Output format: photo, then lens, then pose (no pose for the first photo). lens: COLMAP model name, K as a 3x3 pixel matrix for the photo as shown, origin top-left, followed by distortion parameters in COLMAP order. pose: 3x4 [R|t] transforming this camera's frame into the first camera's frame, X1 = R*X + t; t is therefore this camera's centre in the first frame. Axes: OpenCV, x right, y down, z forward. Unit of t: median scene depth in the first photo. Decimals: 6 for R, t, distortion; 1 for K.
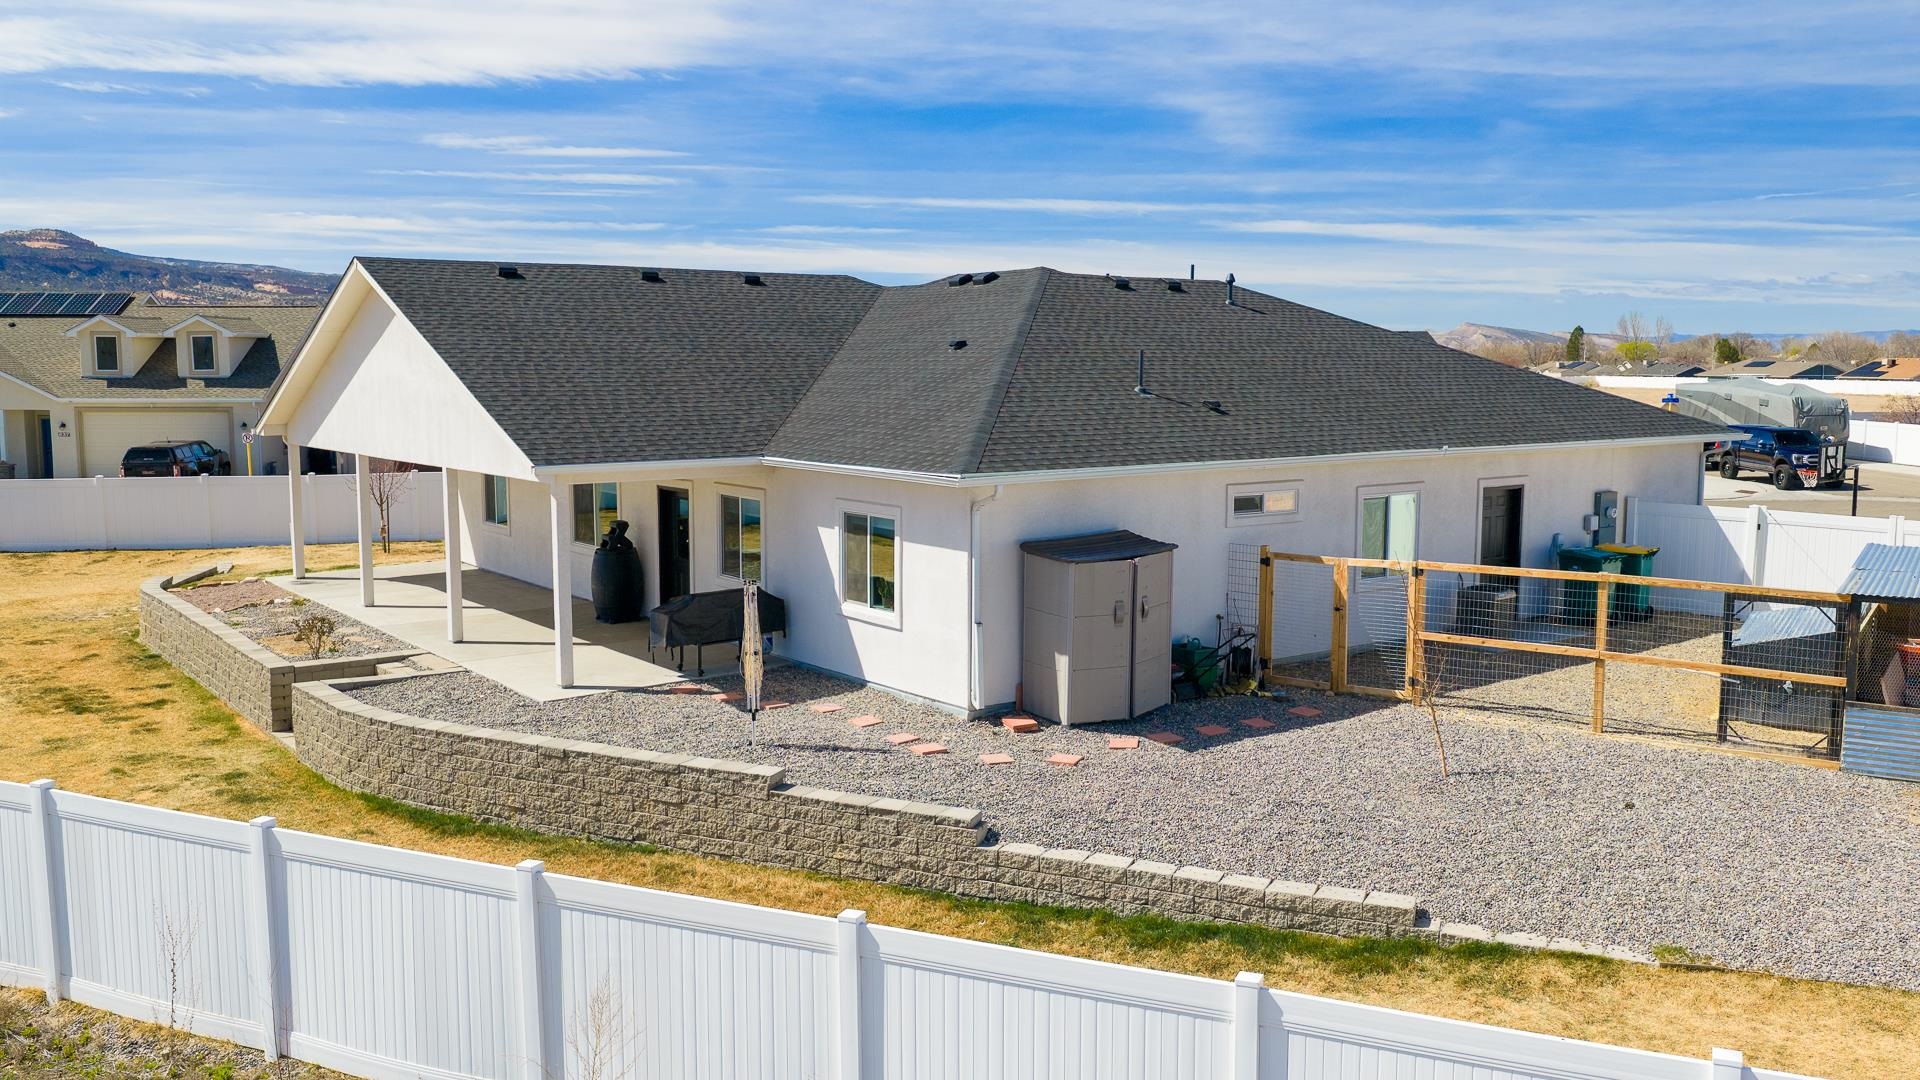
lens RADIAL K [[1589.6, 0, 965.5], [0, 1589.6, 542.1], [0, 0, 1]] dist [0.033041, -0.064740]
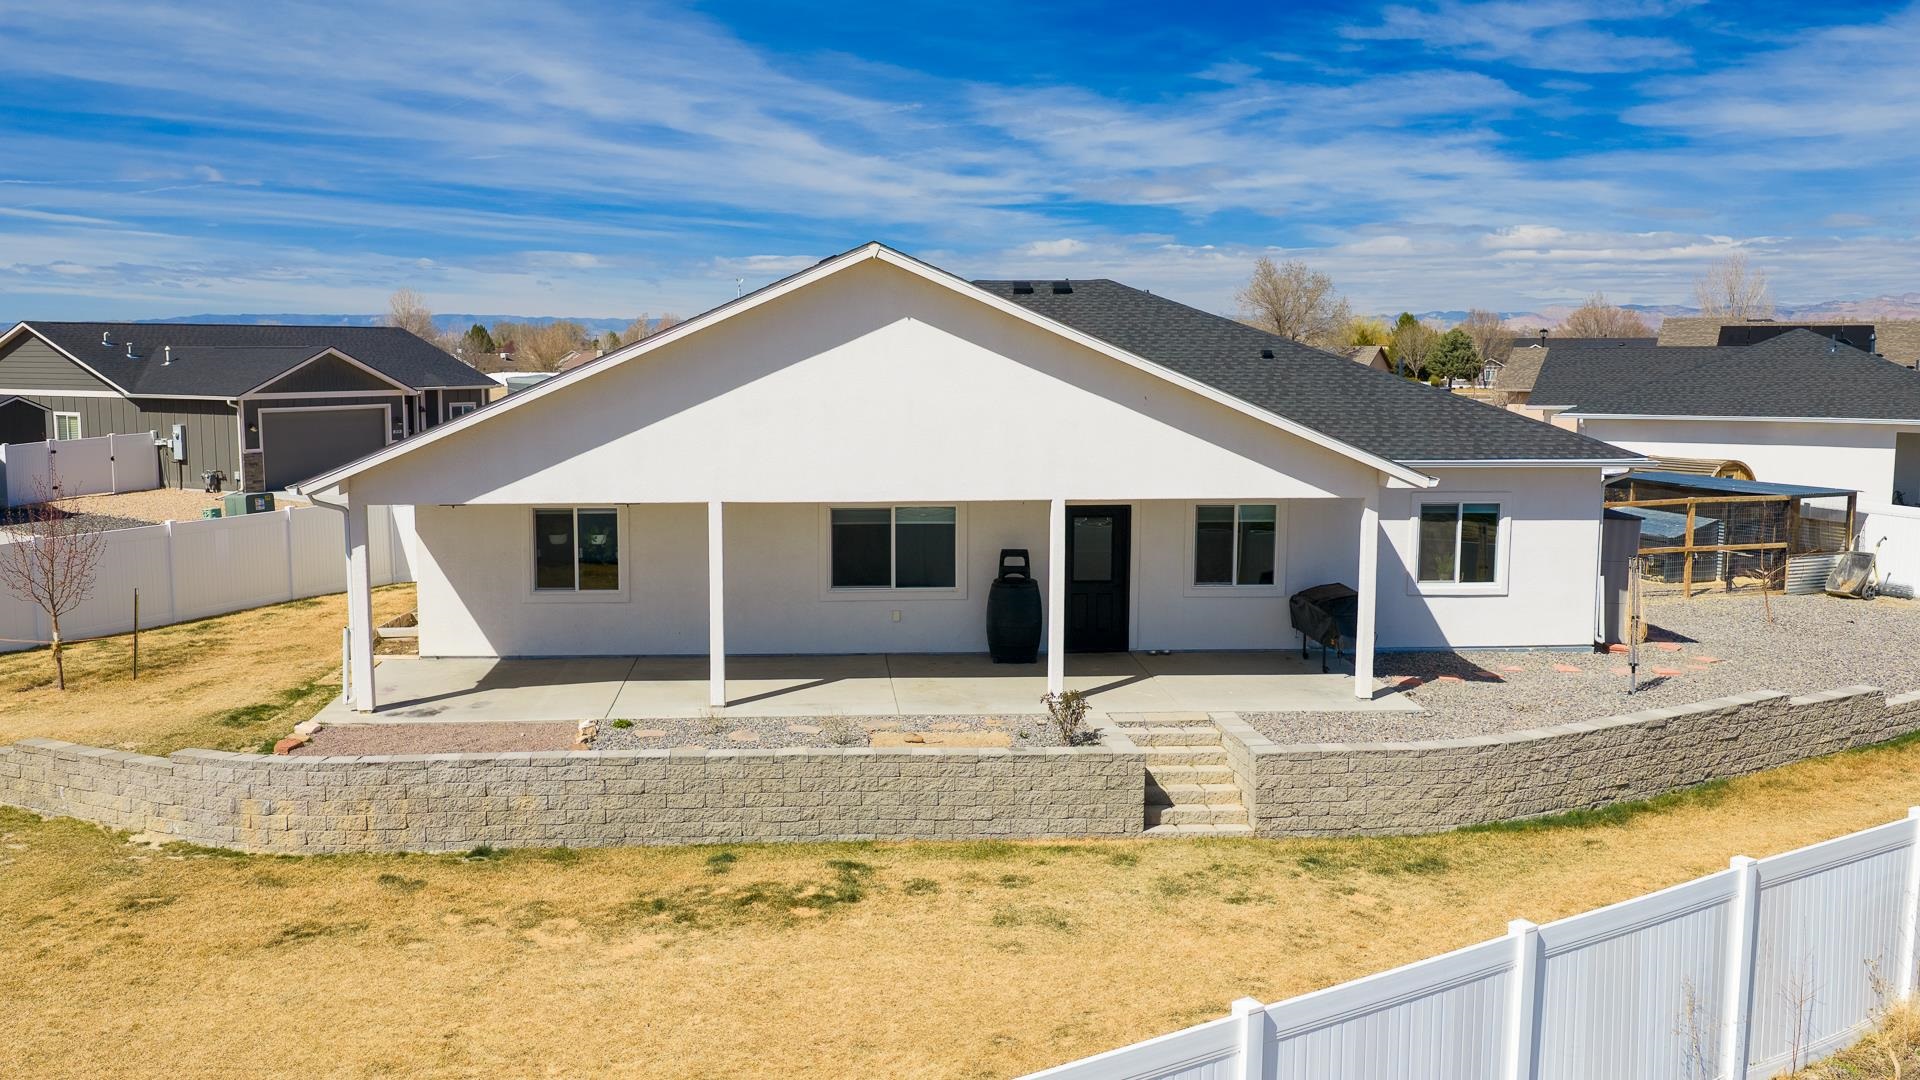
lens RADIAL K [[1589.6, 0, 965.5], [0, 1589.6, 542.1], [0, 0, 1]] dist [0.033041, -0.064740]
pose [[0.542280, -0.098572, 0.834395, -1.225934], [0.095122, 0.993912, 0.055596, -0.087262], [-0.834796, 0.049220, 0.548355, 0.667300]]
